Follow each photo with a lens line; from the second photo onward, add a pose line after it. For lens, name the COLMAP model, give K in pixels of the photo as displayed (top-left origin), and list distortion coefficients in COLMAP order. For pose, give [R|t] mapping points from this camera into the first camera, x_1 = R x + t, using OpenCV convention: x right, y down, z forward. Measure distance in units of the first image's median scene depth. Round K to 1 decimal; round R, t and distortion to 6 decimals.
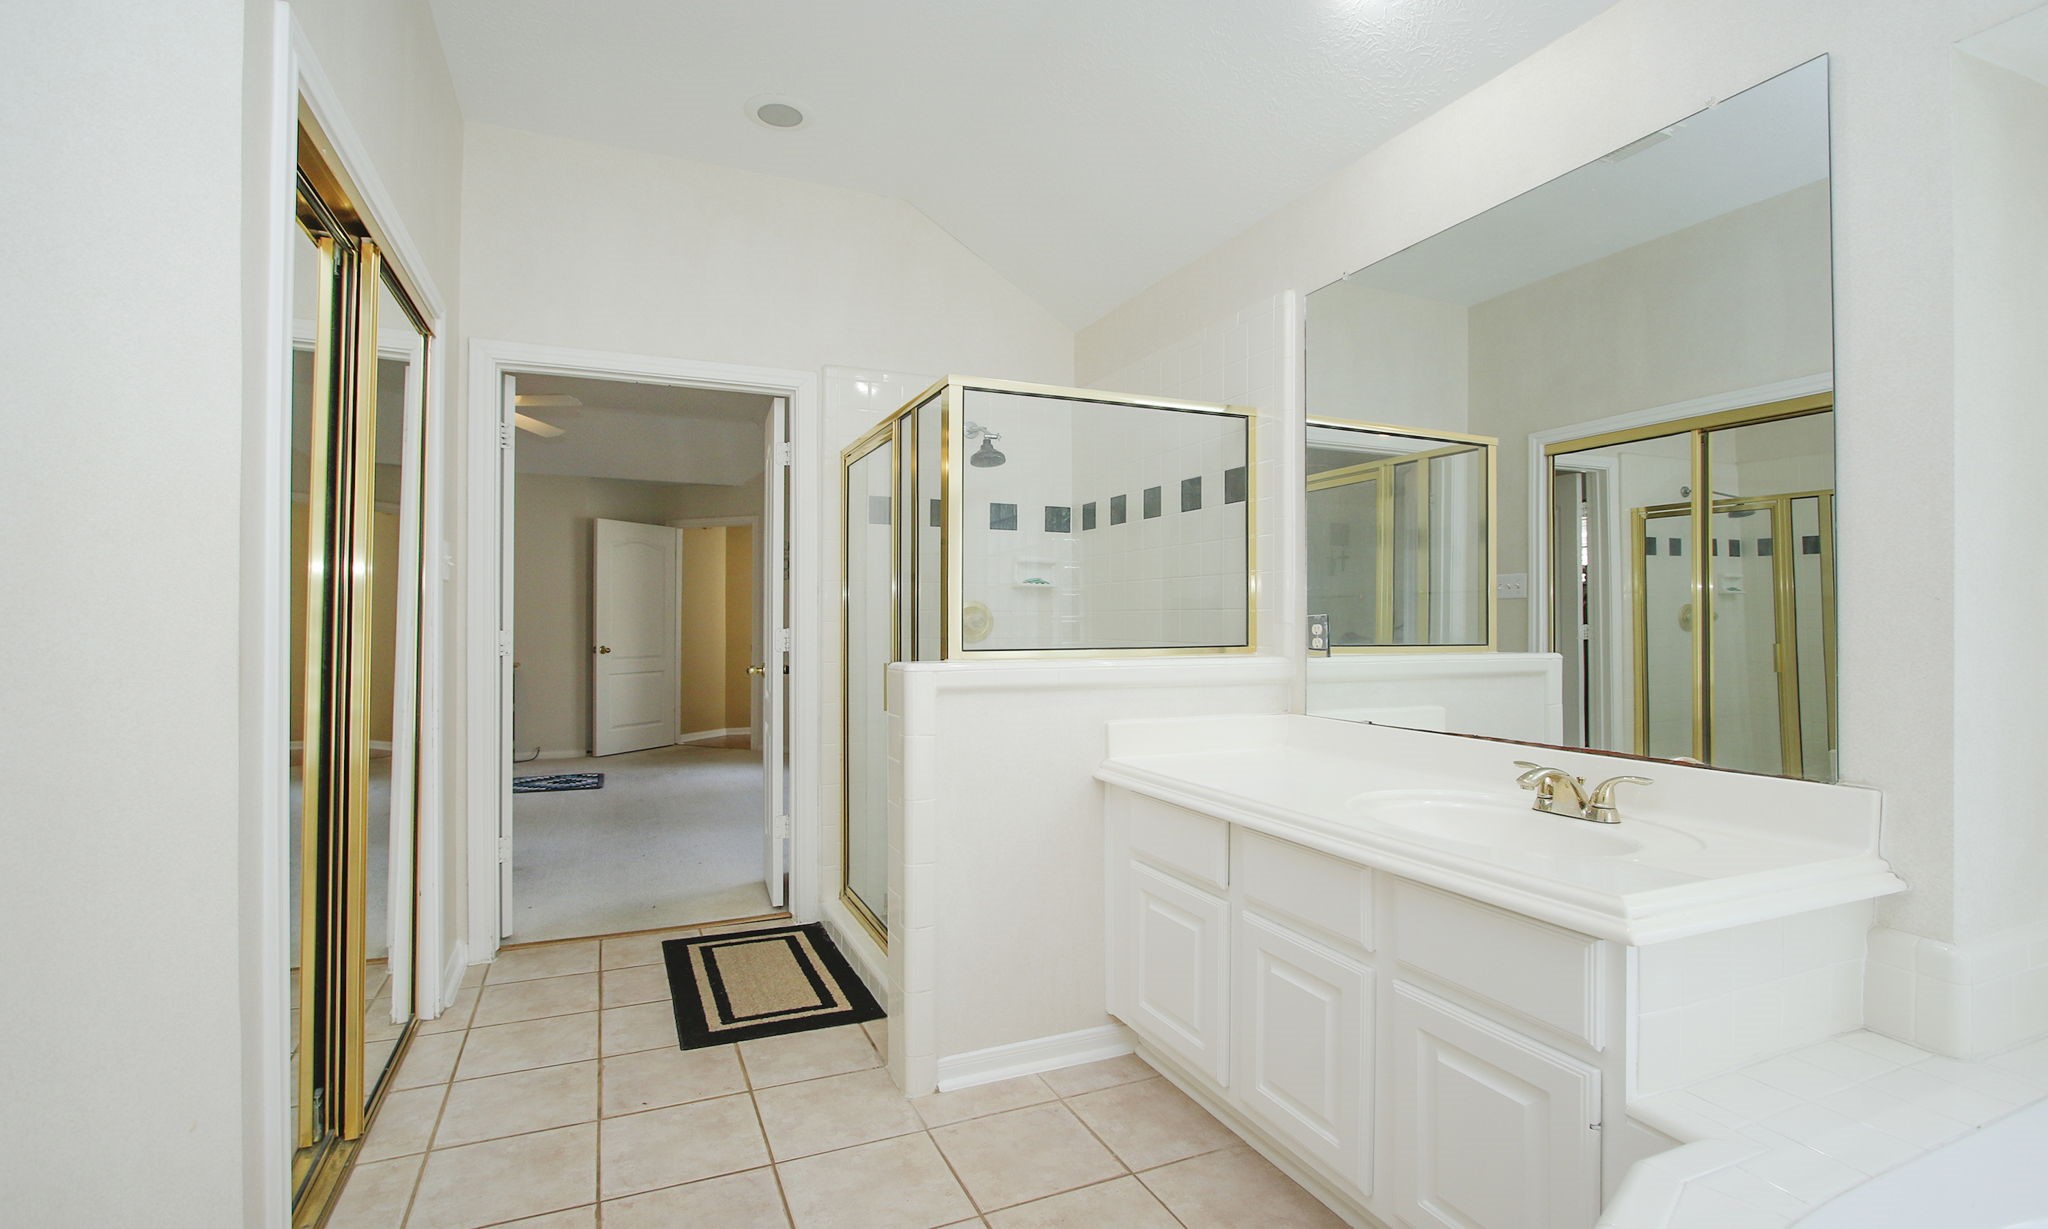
lens RADIAL K [[979.2, 0, 1067.9], [0, 979.2, 604.4], [0, 0, 1]] dist [-0.020219, 0.002816]
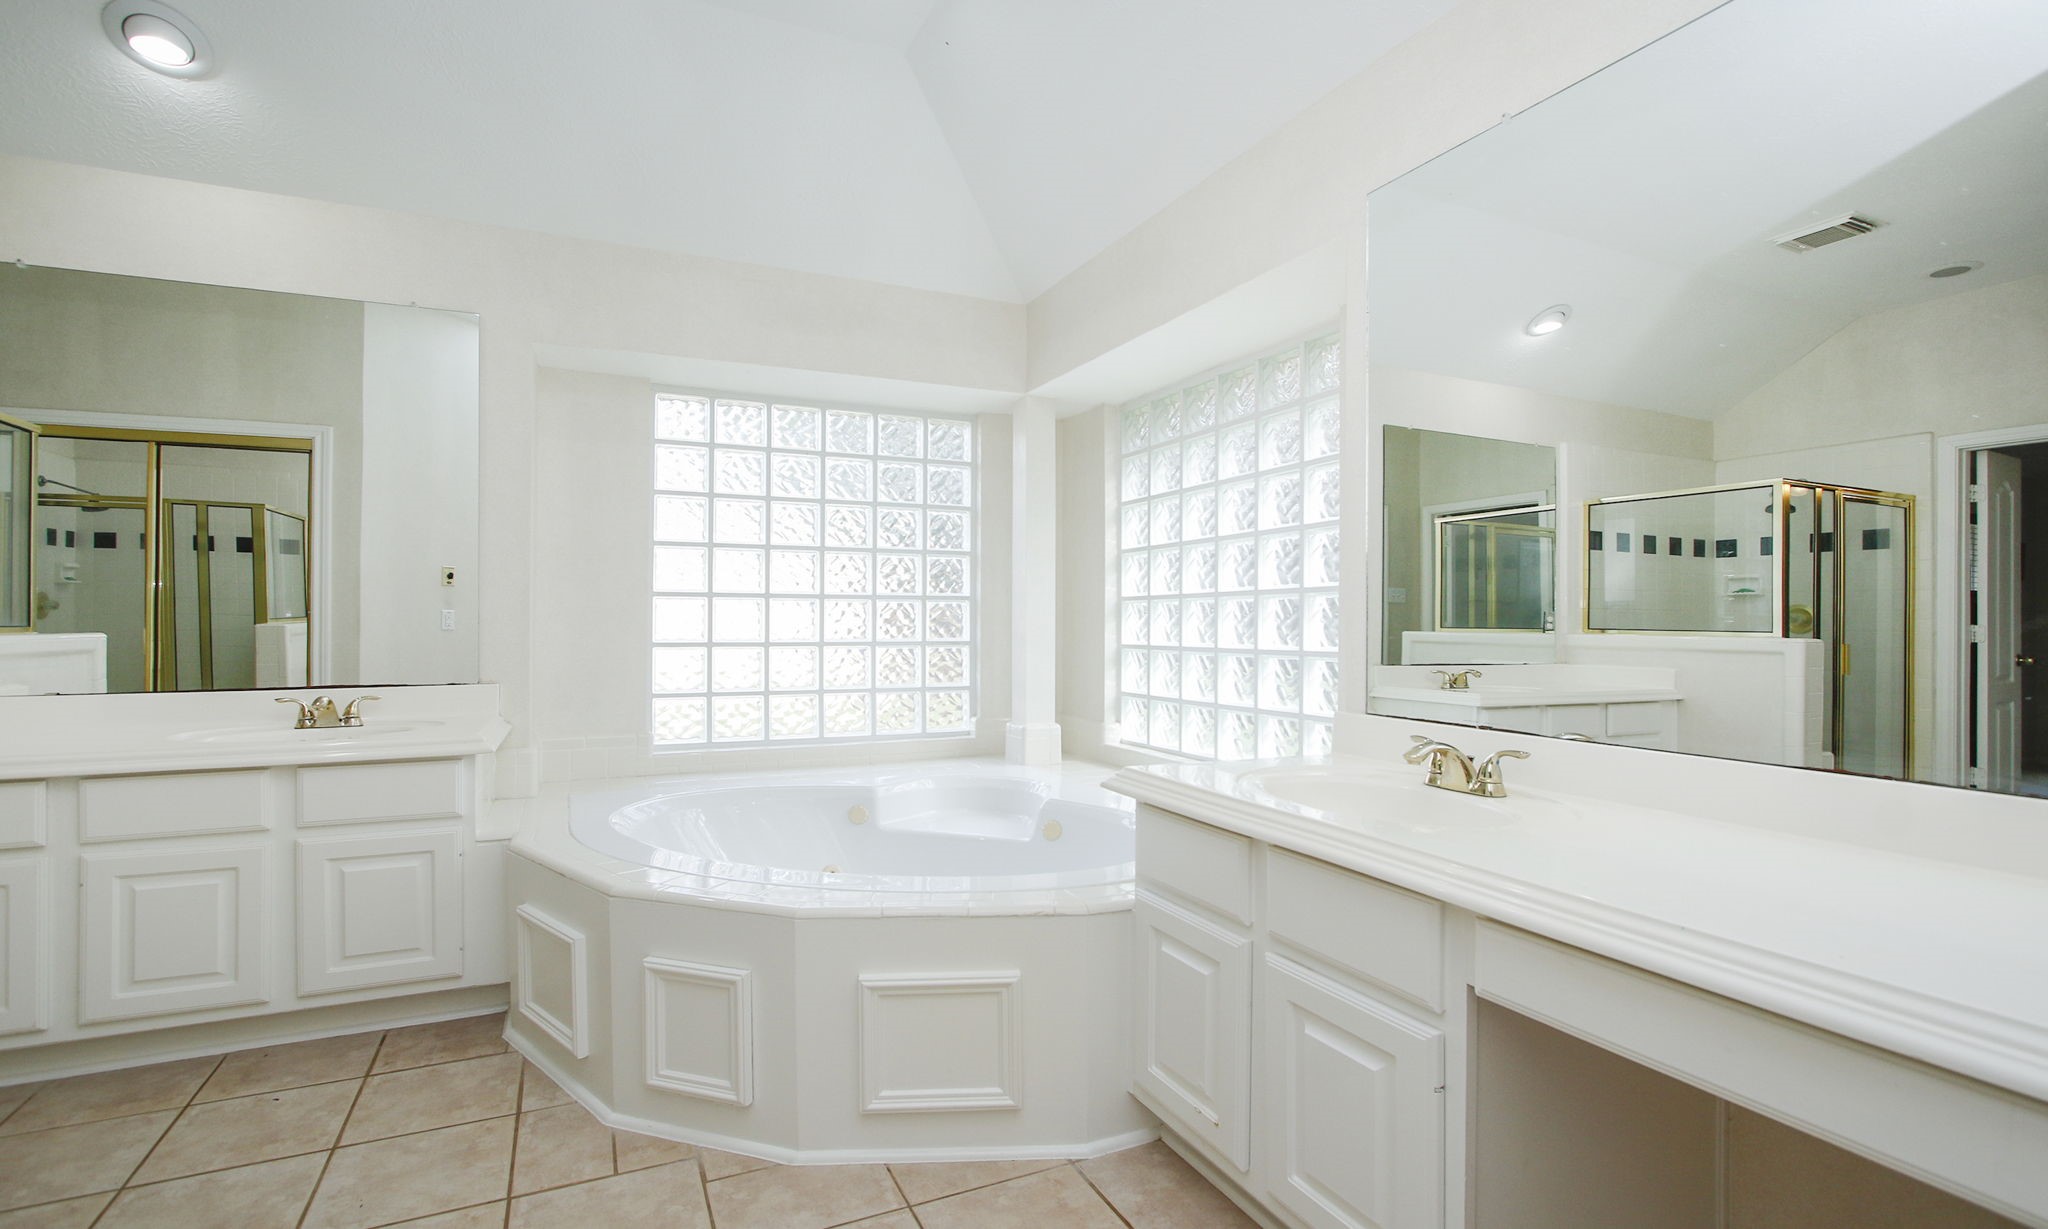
lens RADIAL K [[979.2, 0, 1036.6], [0, 979.2, 606.4], [0, 0, 1]] dist [-0.020219, 0.002816]
pose [[-0.006185, 0.002953, 0.999977, -0.680770], [-0.015438, 0.999876, -0.003048, 0.009428], [-0.999862, -0.015456, -0.006139, -0.069330]]
